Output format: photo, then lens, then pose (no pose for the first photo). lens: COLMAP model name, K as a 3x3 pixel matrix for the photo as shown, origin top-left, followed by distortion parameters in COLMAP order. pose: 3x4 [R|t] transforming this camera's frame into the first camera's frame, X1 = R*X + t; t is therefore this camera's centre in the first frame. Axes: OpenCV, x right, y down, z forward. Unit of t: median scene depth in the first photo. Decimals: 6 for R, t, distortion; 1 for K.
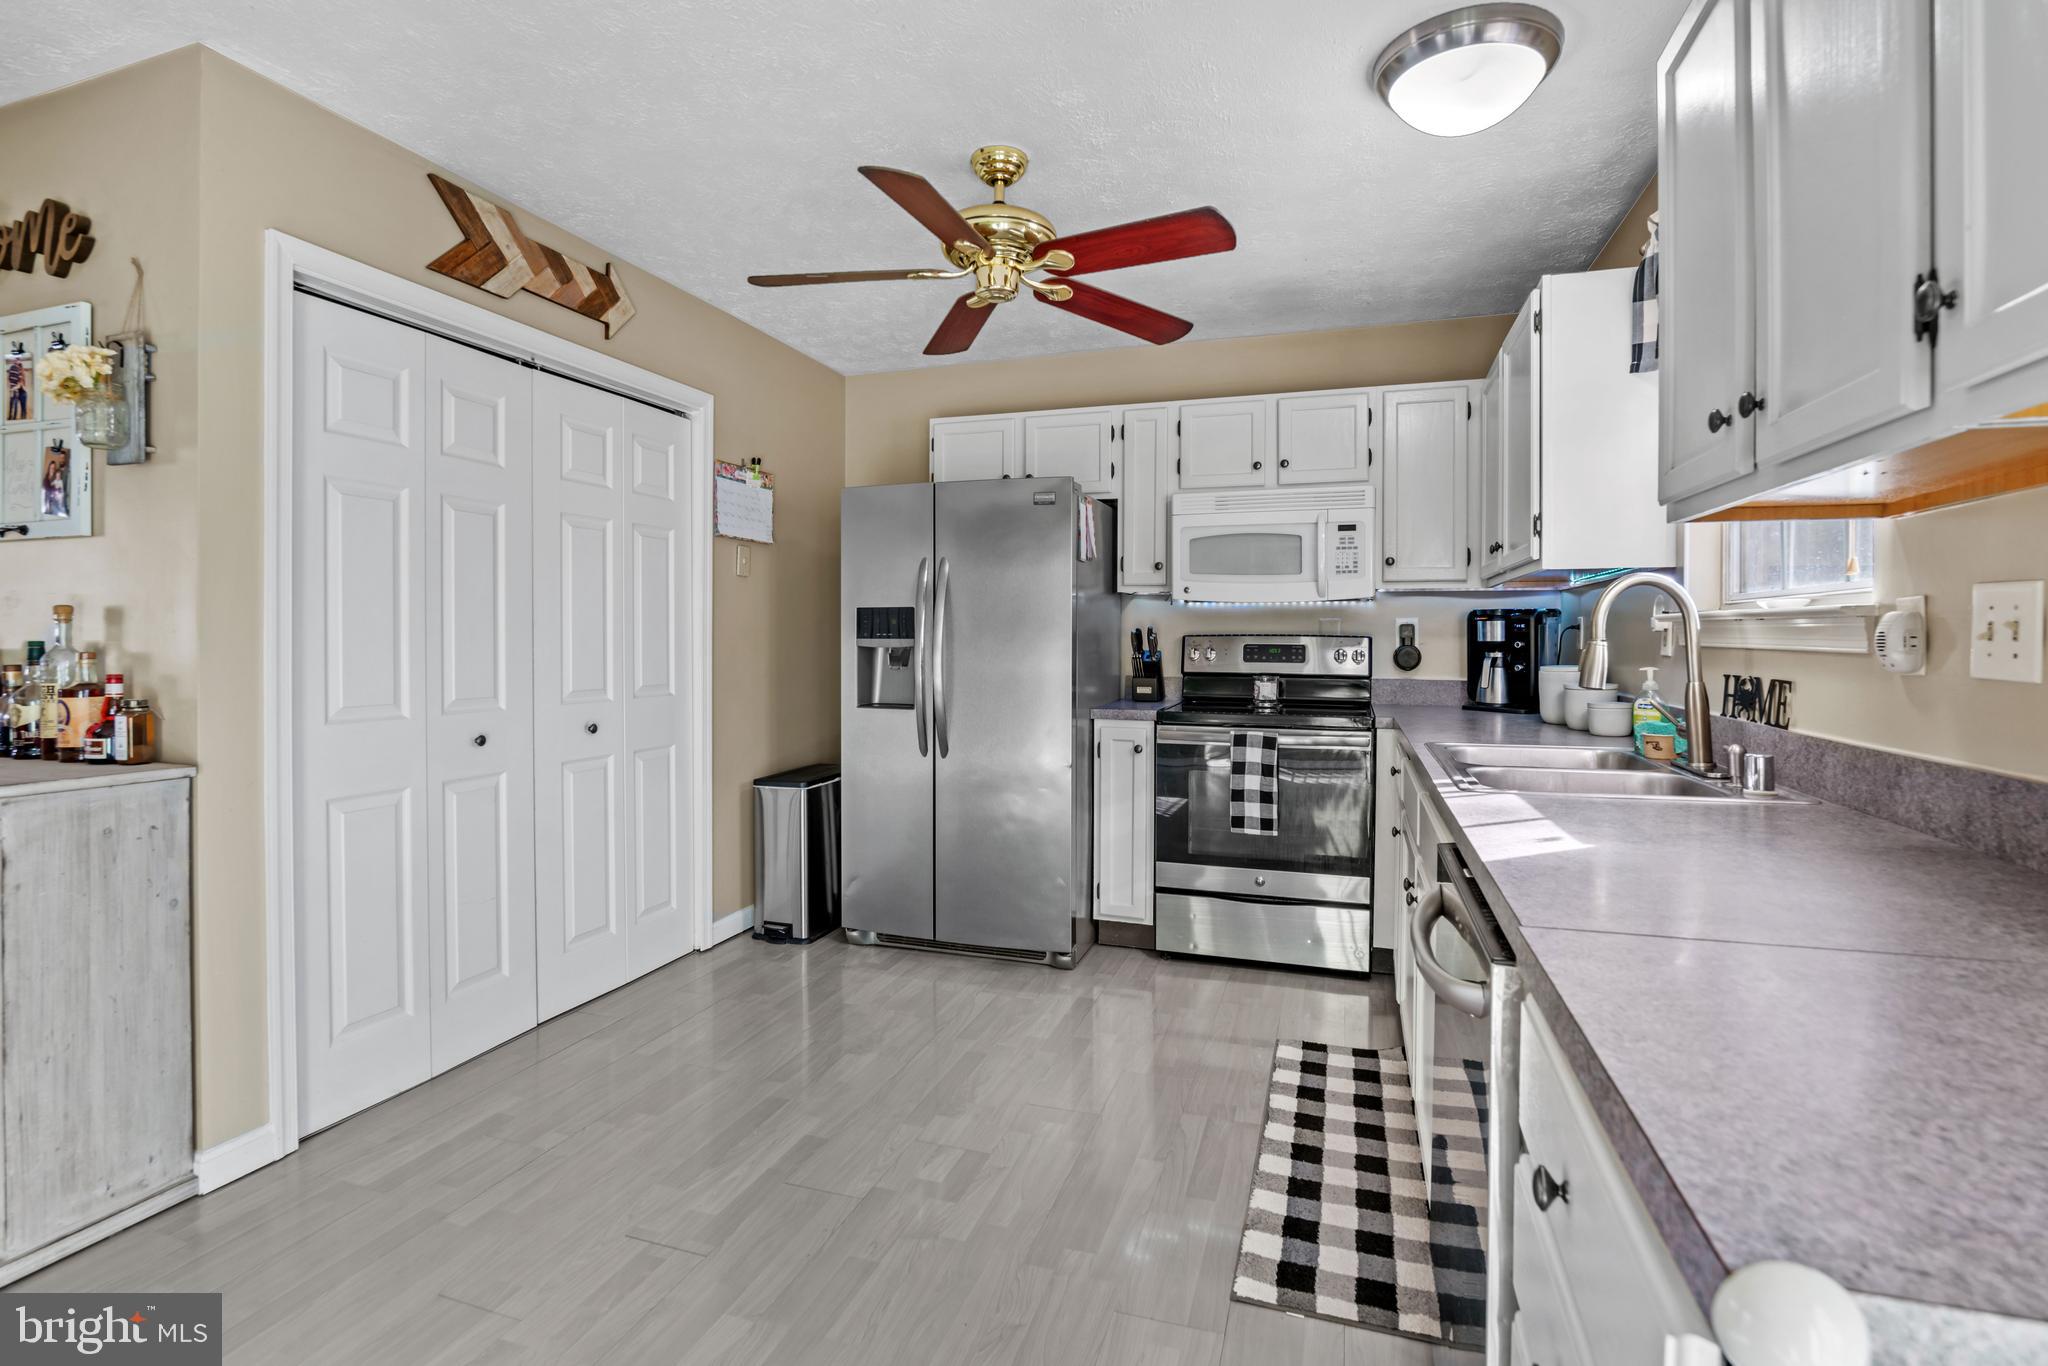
lens RADIAL K [[971.6, 0, 1016.2], [0, 971.6, 632.2], [0, 0, 1]] dist [-0.032275, 0.000332]
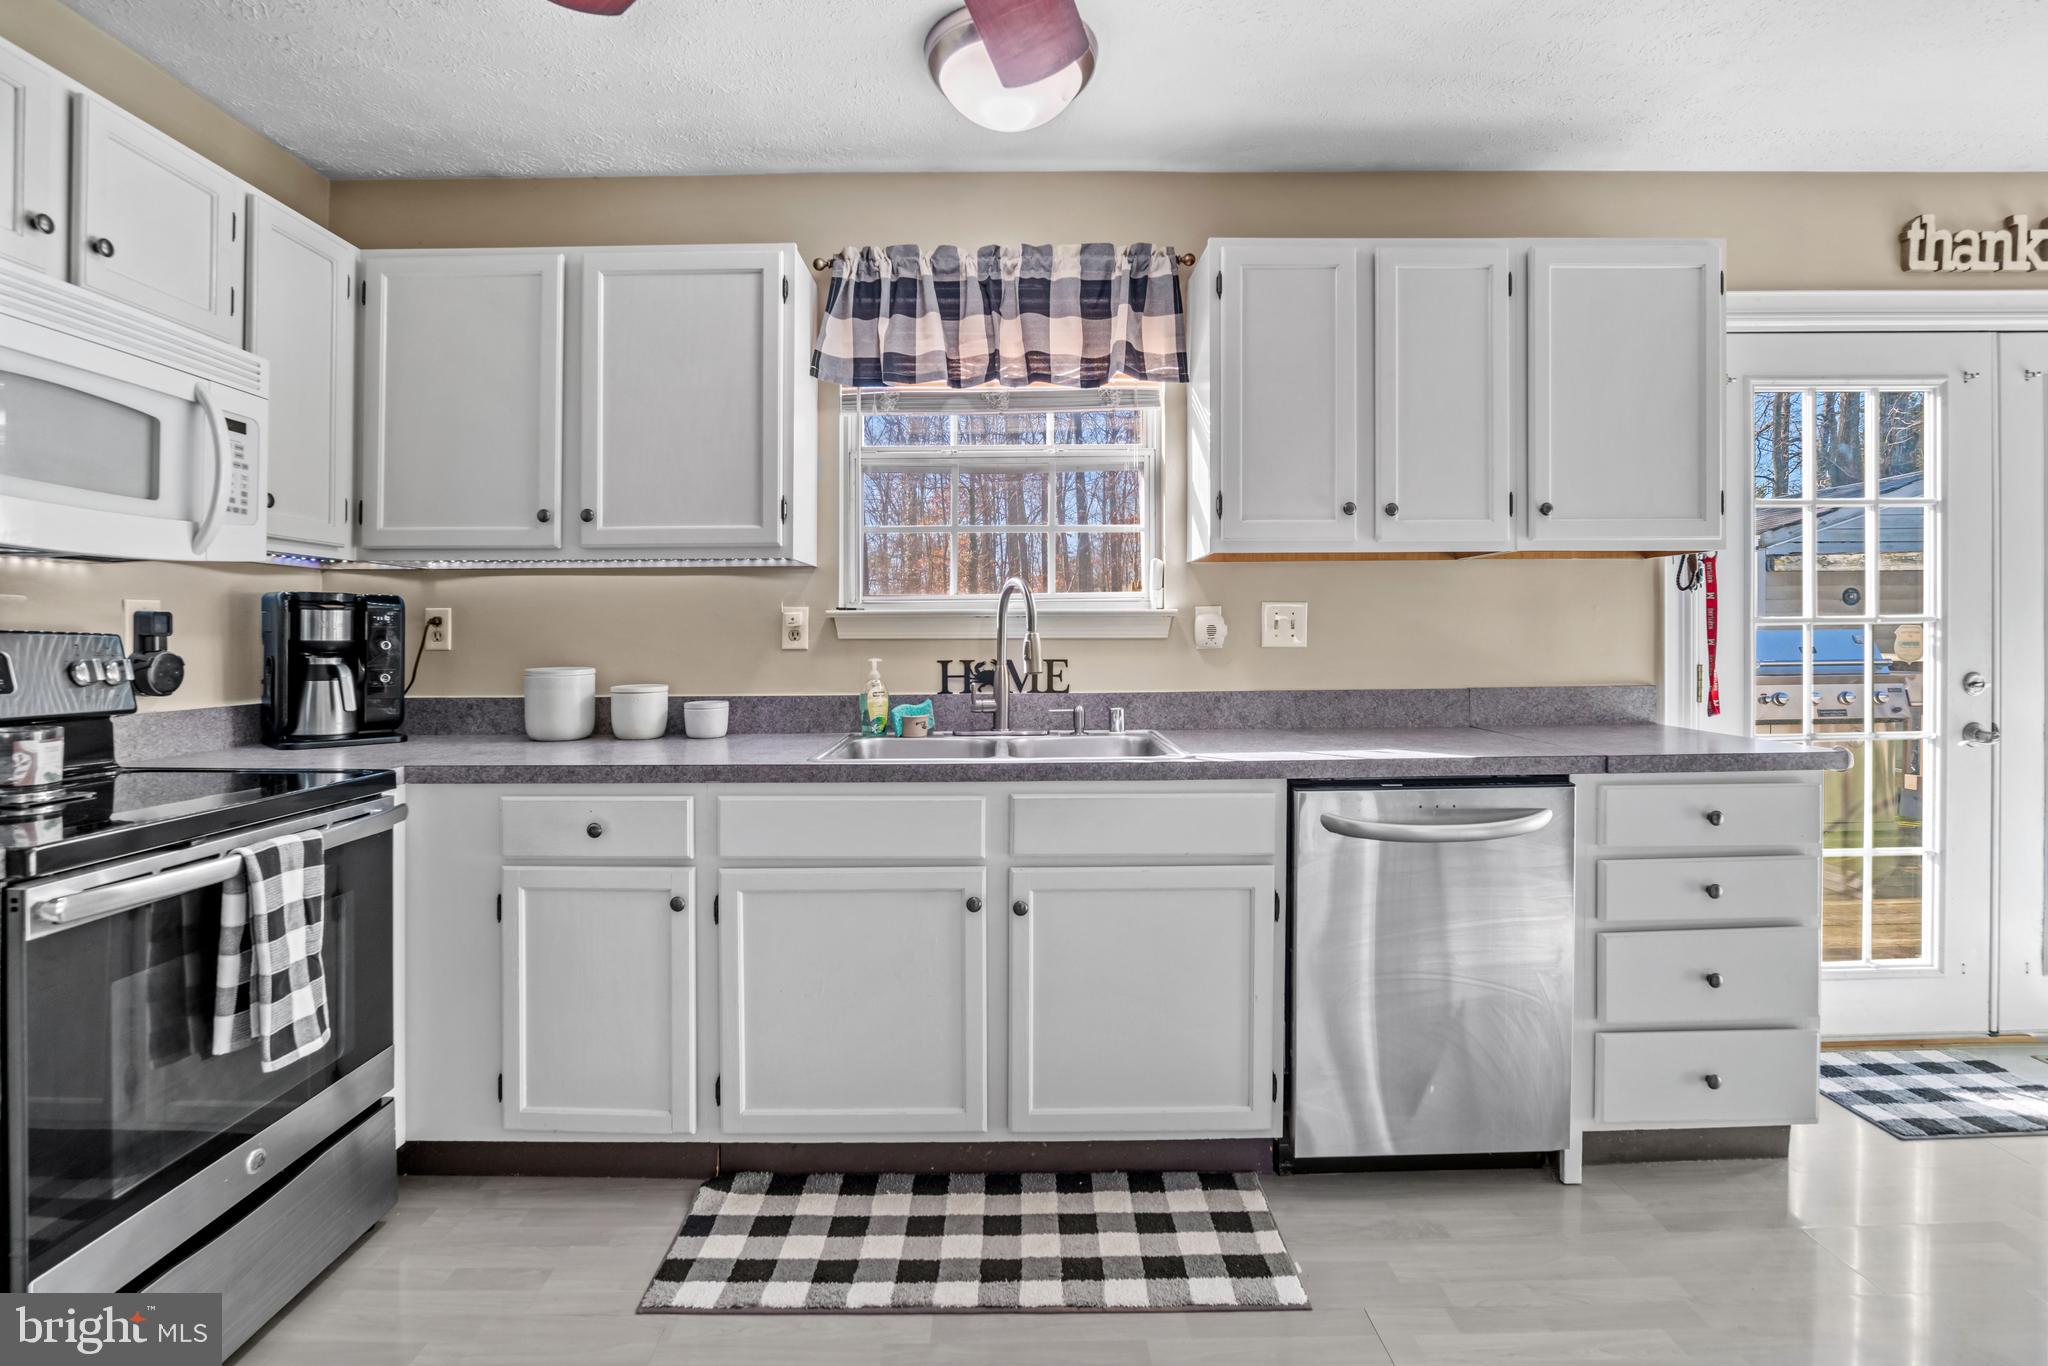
lens RADIAL K [[971.6, 0, 1016.2], [0, 971.6, 632.2], [0, 0, 1]] dist [-0.032275, 0.000332]
pose [[-0.331435, 0.002342, 0.943475, -0.403546], [0.002380, 0.999996, -0.001646, 0.008195], [-0.943475, 0.001700, -0.331439, 1.097717]]
